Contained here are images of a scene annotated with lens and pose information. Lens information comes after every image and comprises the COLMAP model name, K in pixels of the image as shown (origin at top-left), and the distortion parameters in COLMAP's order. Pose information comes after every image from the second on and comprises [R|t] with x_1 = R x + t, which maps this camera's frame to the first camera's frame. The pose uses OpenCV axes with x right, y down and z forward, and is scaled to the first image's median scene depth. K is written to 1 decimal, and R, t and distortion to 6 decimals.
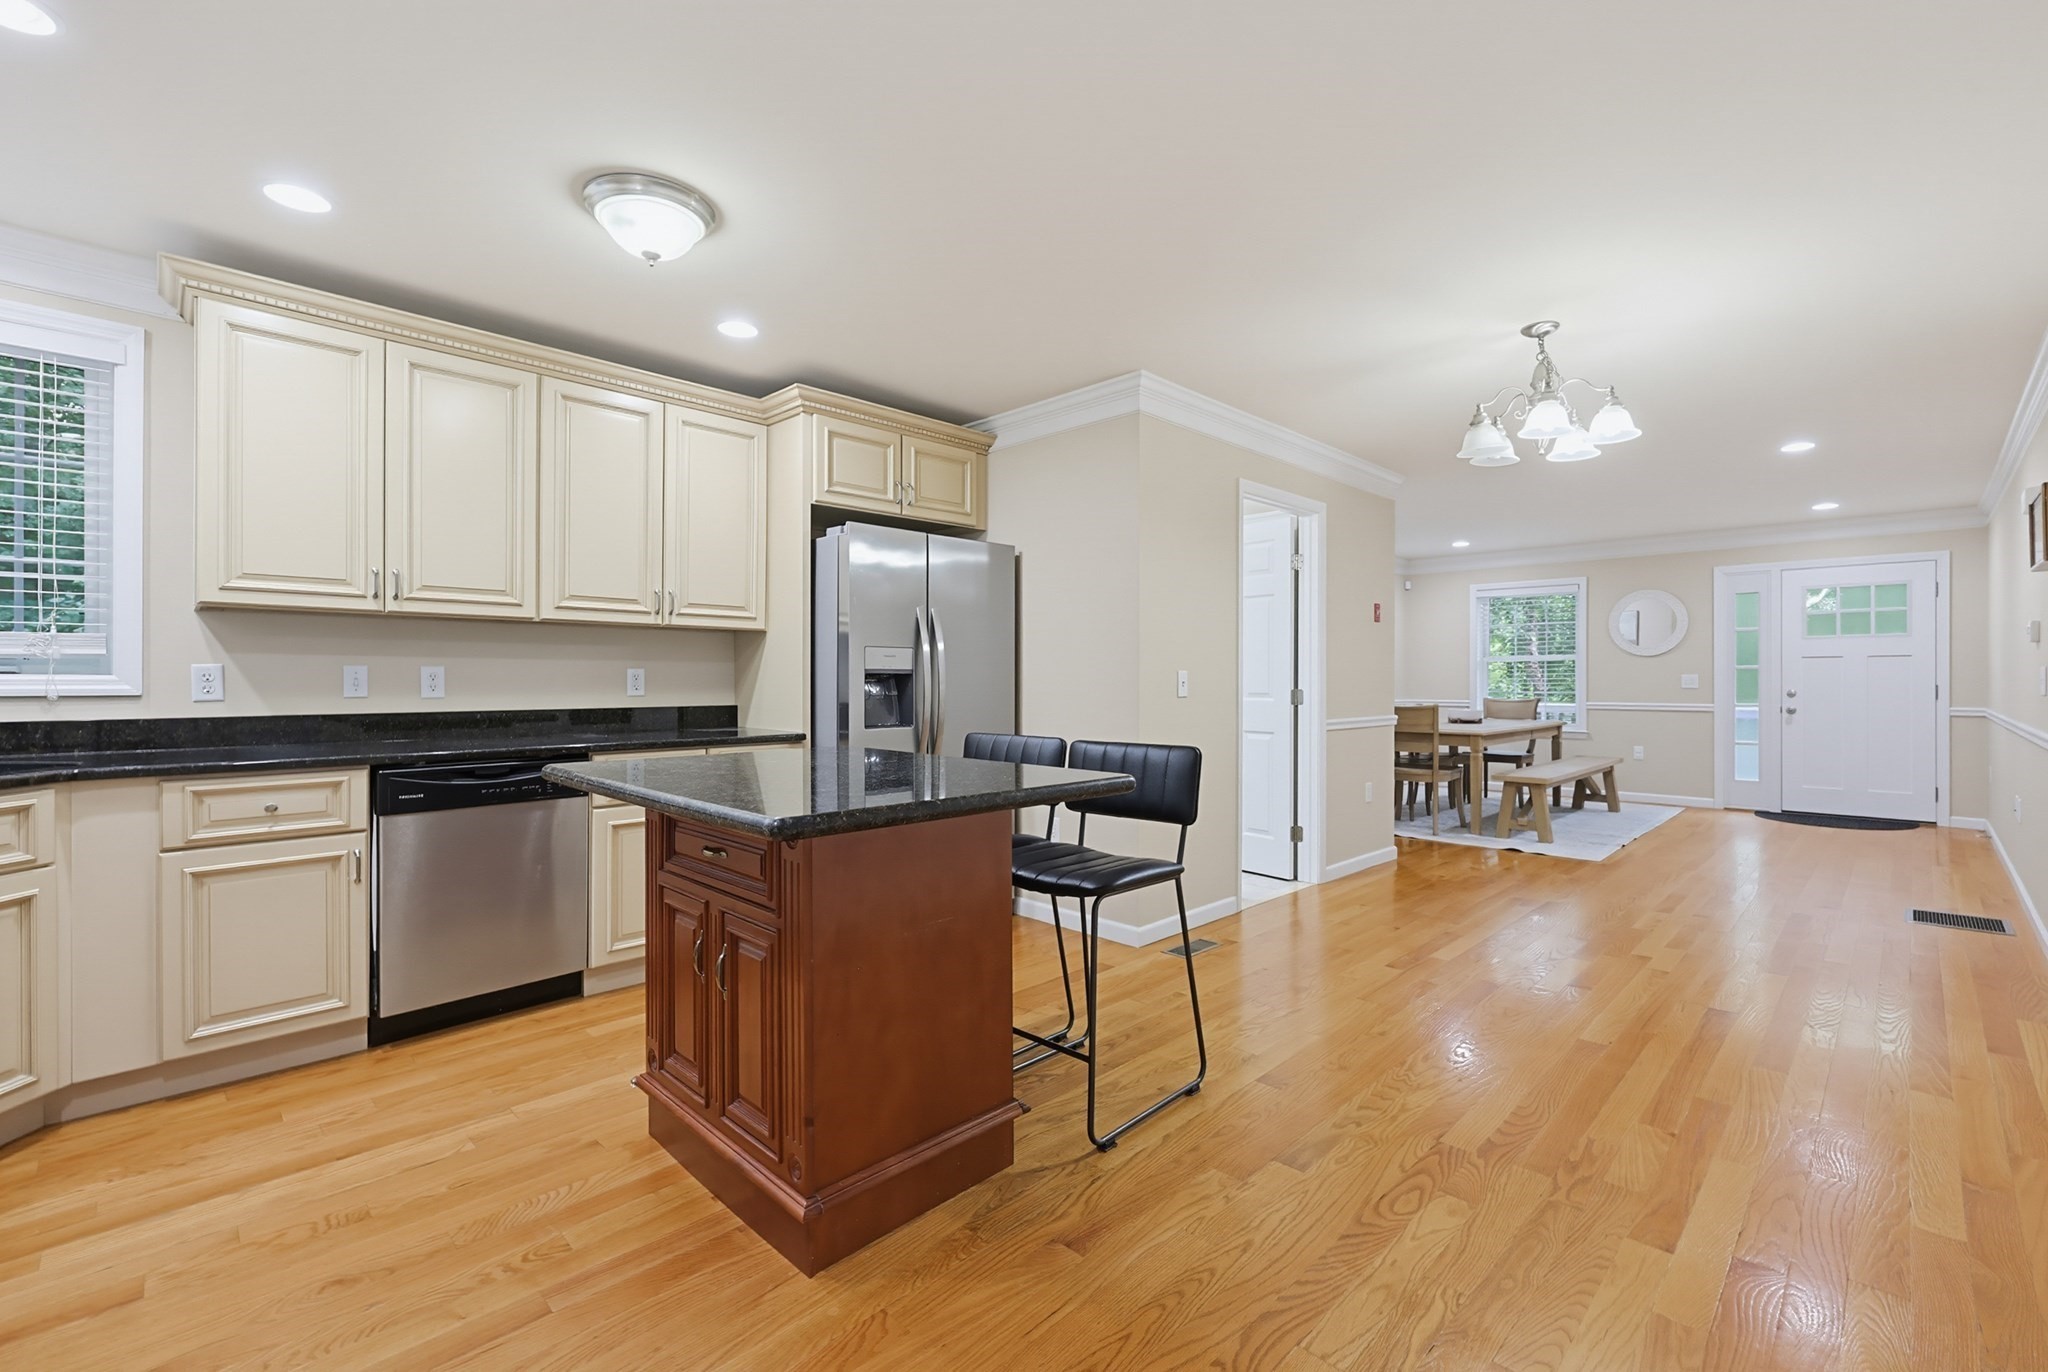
lens RADIAL K [[885.3, 0, 1035.1], [0, 885.3, 681.4], [0, 0, 1]] dist [-0.002091, 0.000722]
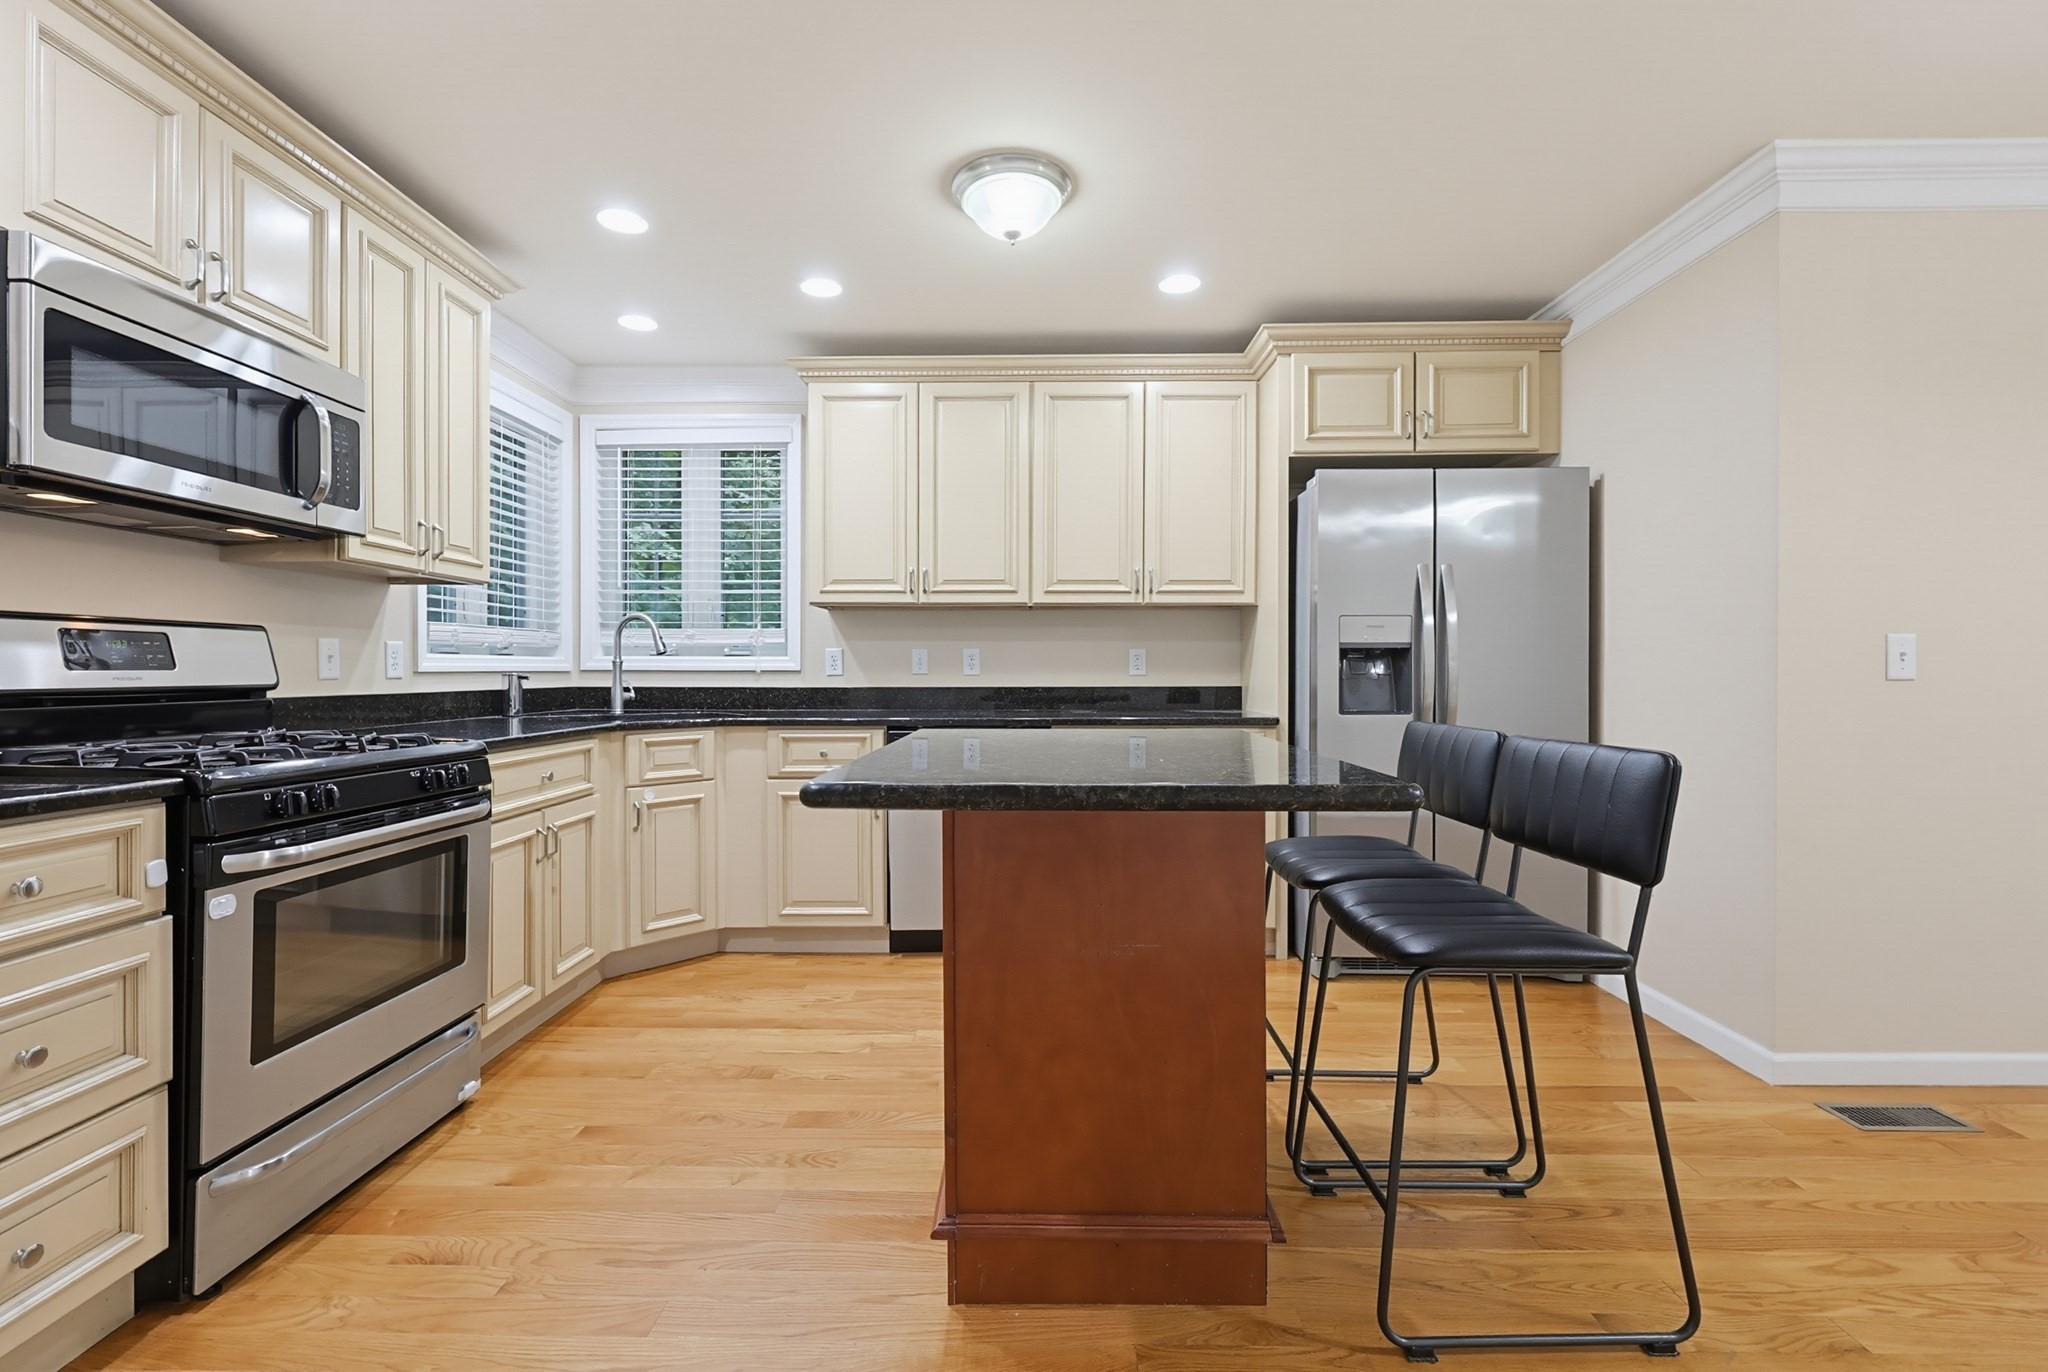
lens RADIAL K [[885.3, 0, 1021.0], [0, 885.3, 679.8], [0, 0, 1]] dist [-0.002091, 0.000722]
pose [[0.687165, 0.005732, -0.726479, 0.259596], [-0.000265, 0.999971, 0.007639, 0.018025], [0.726501, -0.005057, 0.687147, 0.254194]]
